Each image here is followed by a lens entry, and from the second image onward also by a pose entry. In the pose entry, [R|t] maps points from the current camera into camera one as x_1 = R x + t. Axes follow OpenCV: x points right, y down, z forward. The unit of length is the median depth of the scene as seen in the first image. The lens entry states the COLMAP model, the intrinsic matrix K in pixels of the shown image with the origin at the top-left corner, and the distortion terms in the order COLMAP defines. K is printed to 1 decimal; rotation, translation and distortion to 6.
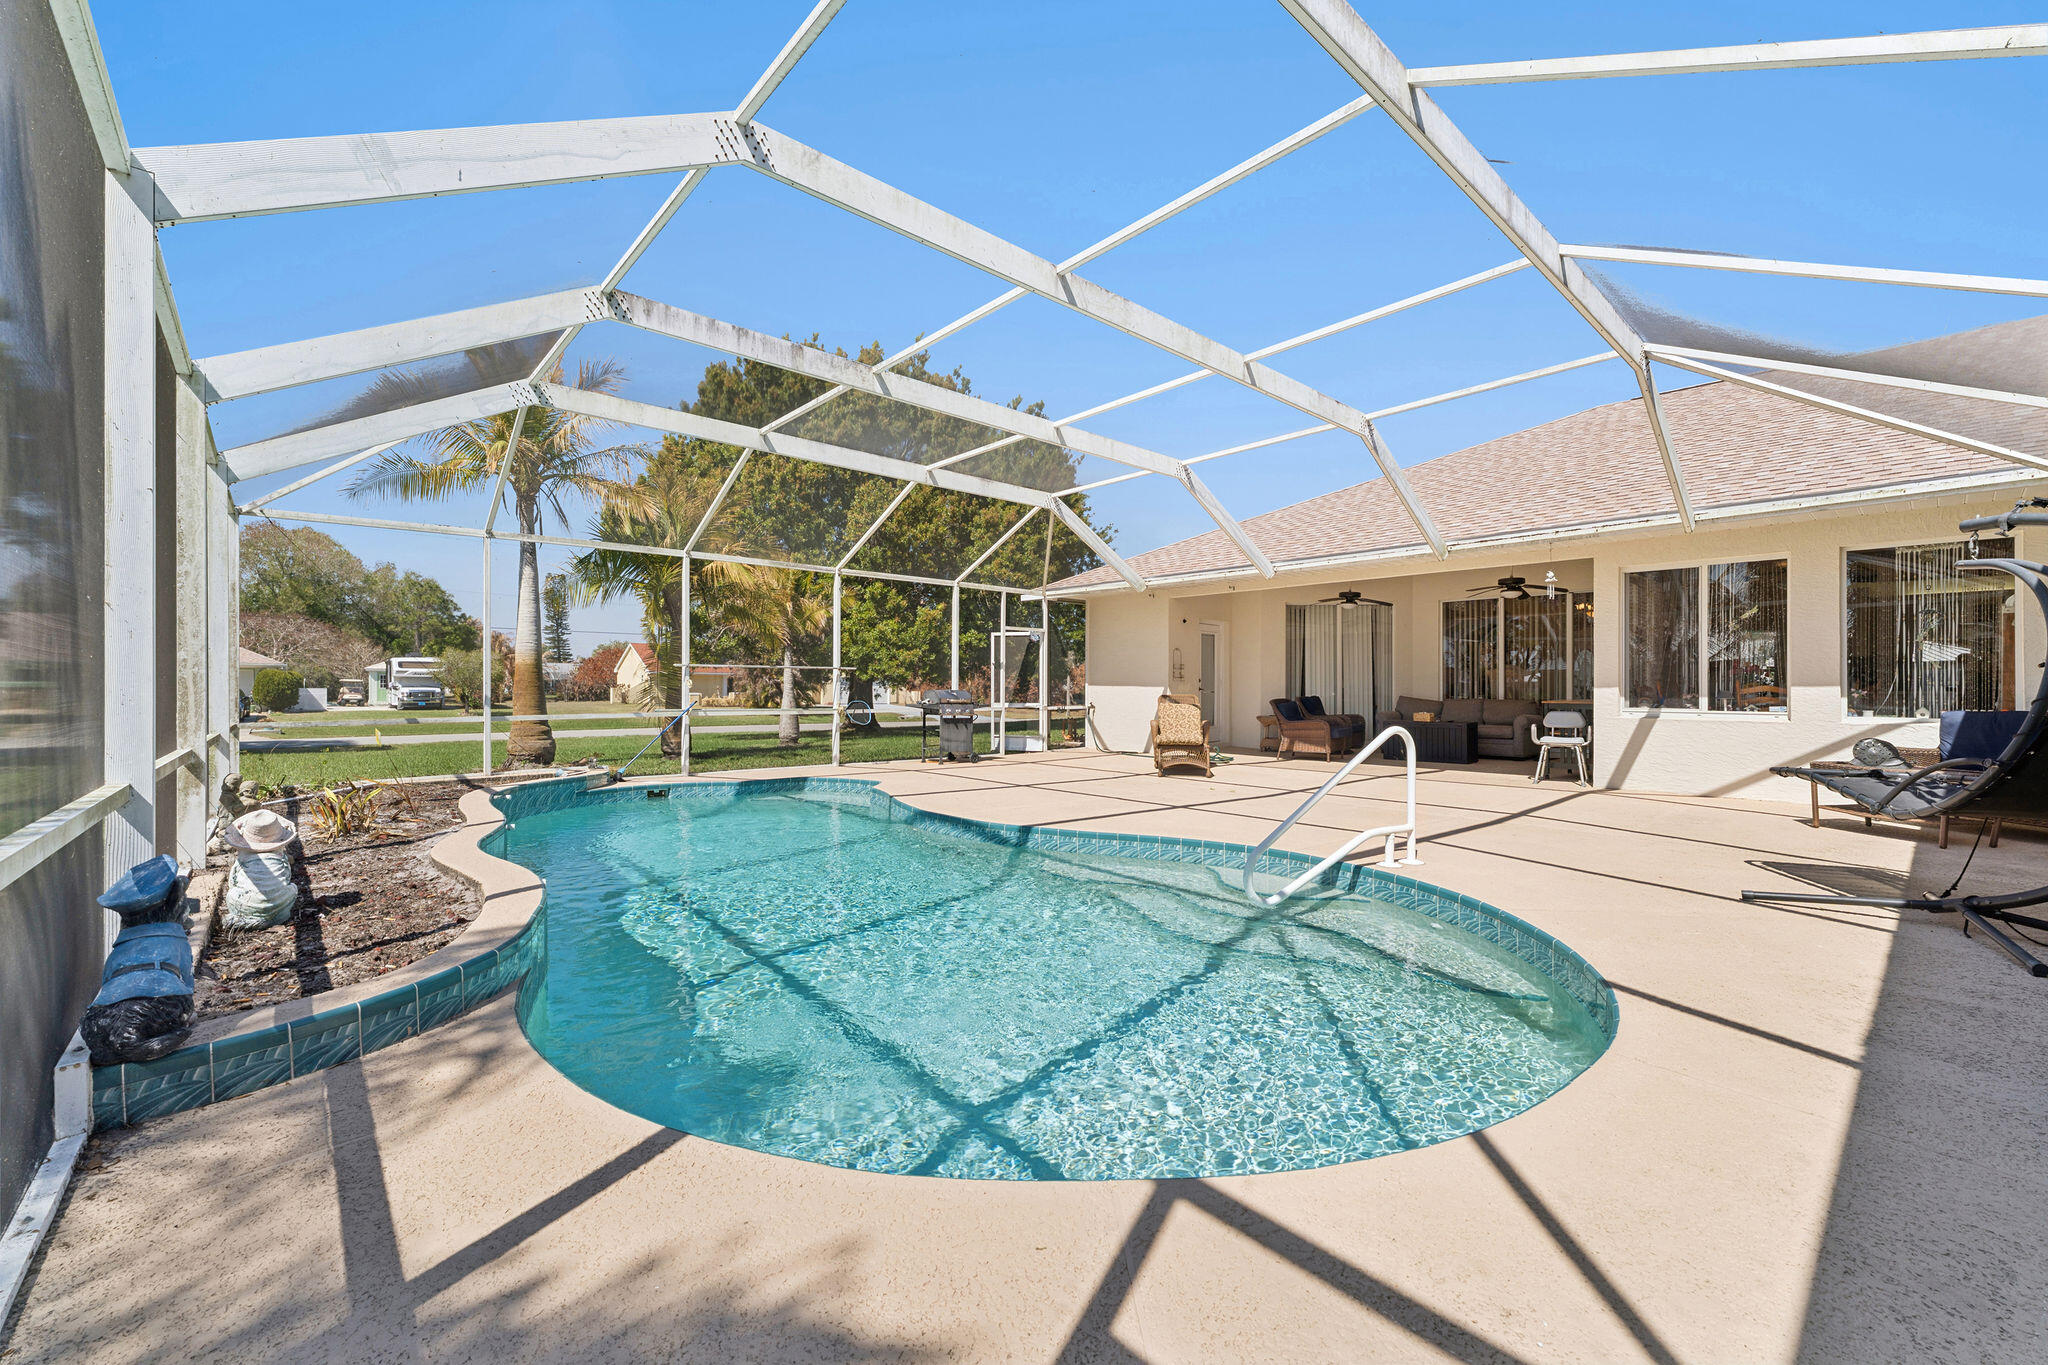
lens RADIAL K [[804.8, 0, 1024.0], [0, 804.8, 682.5], [0, 0, 1]] dist [0.002199, 0.000161]
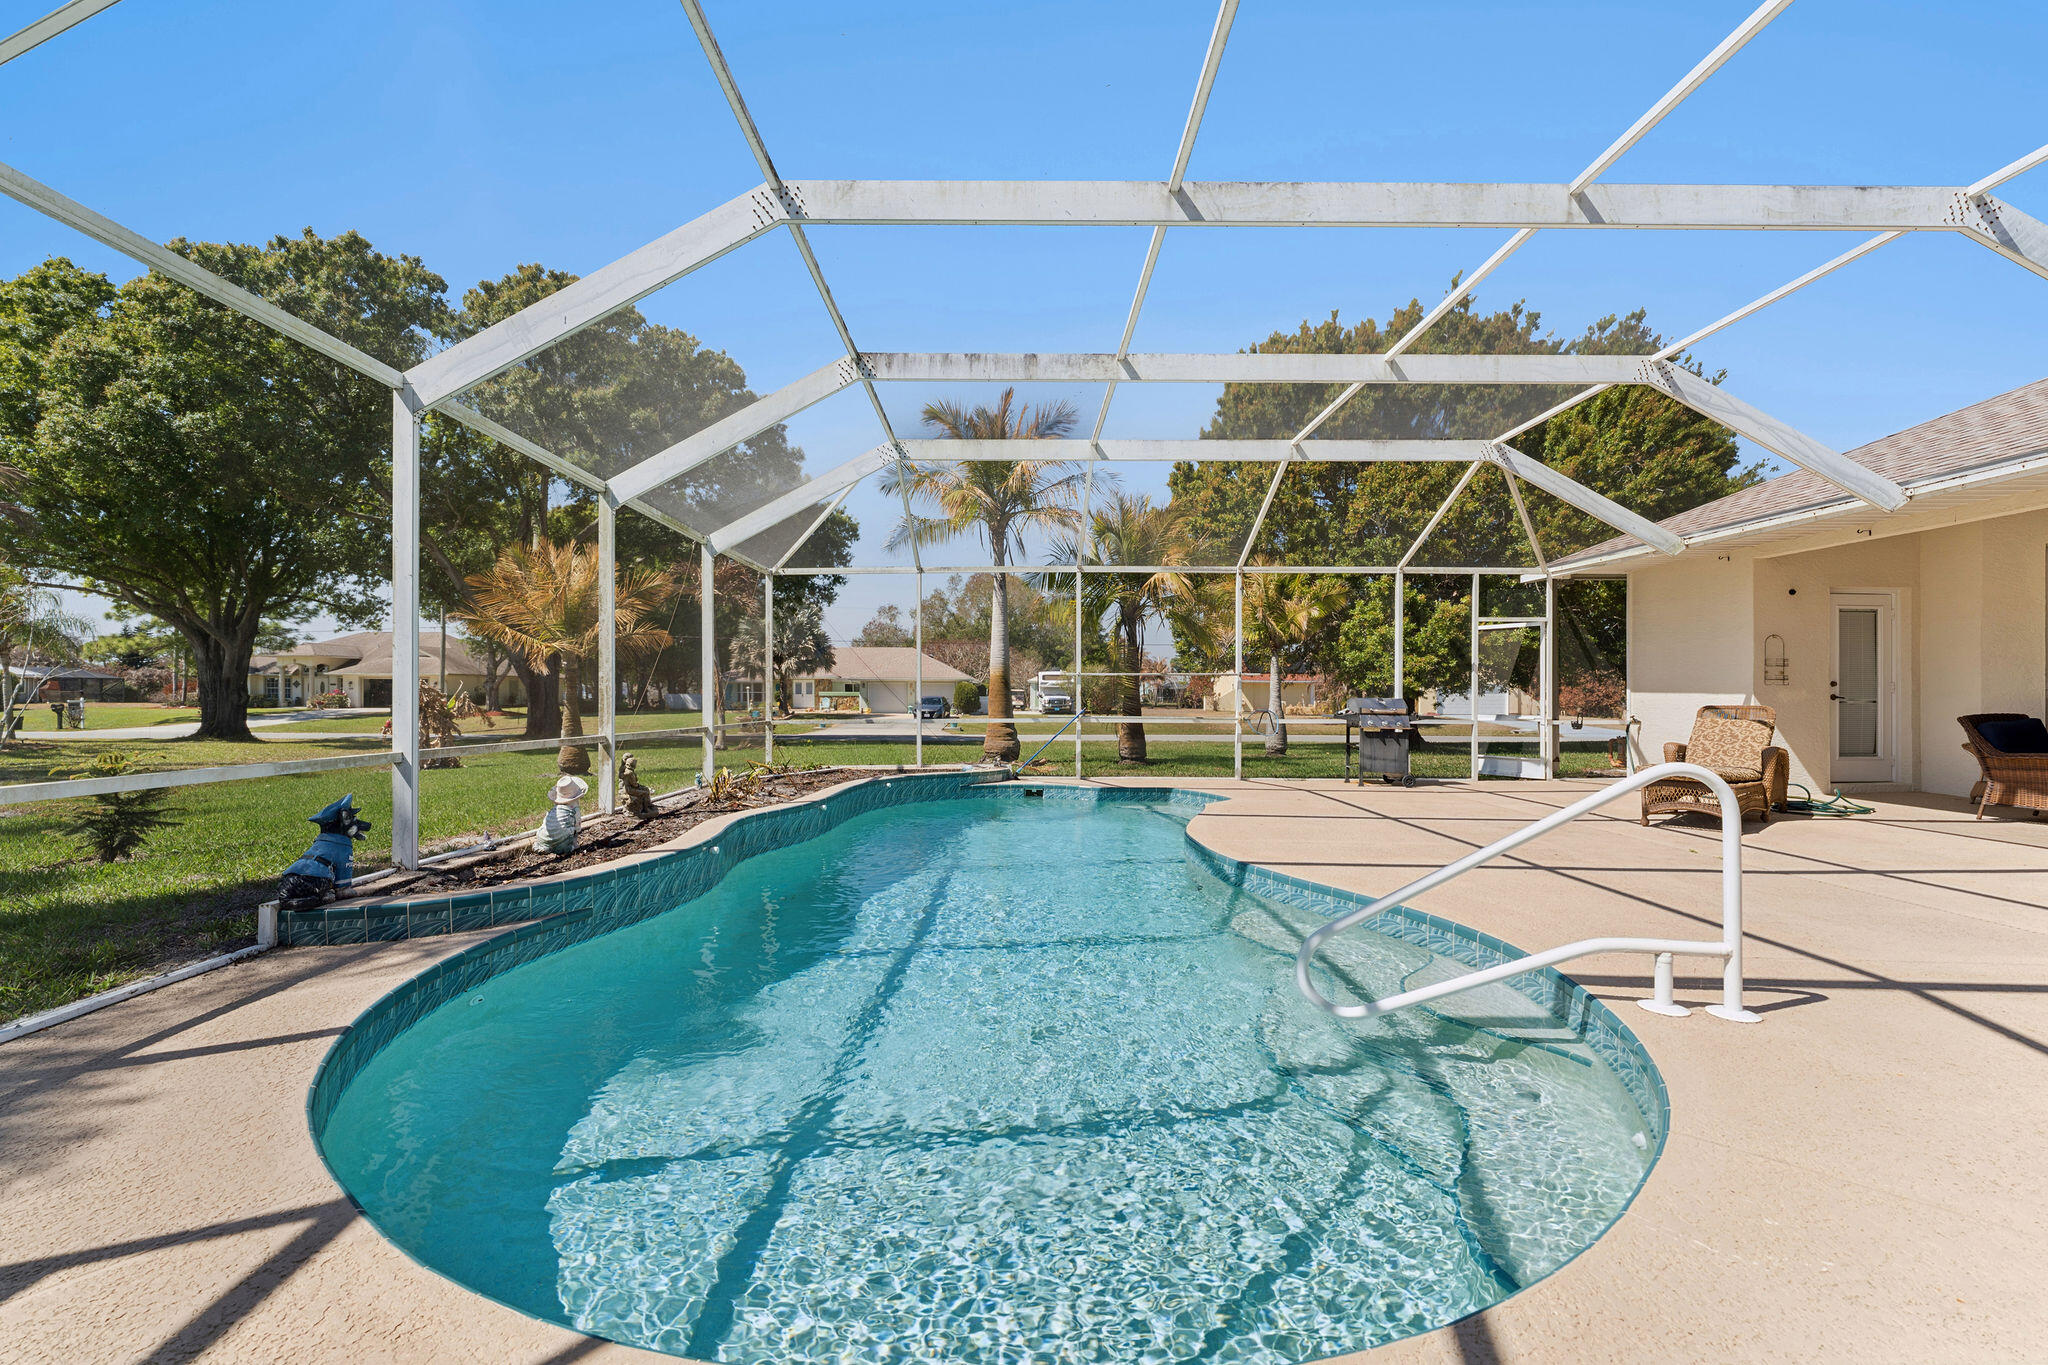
lens RADIAL K [[830.4, 0, 1027.8], [0, 830.4, 690.9], [0, 0, 1]] dist [0.000571, 0.000125]
pose [[0.757901, -0.004381, -0.652355, 0.204789], [0.004340, 0.999989, -0.001673, 0.001568], [0.652355, -0.001563, 0.757912, 0.110497]]
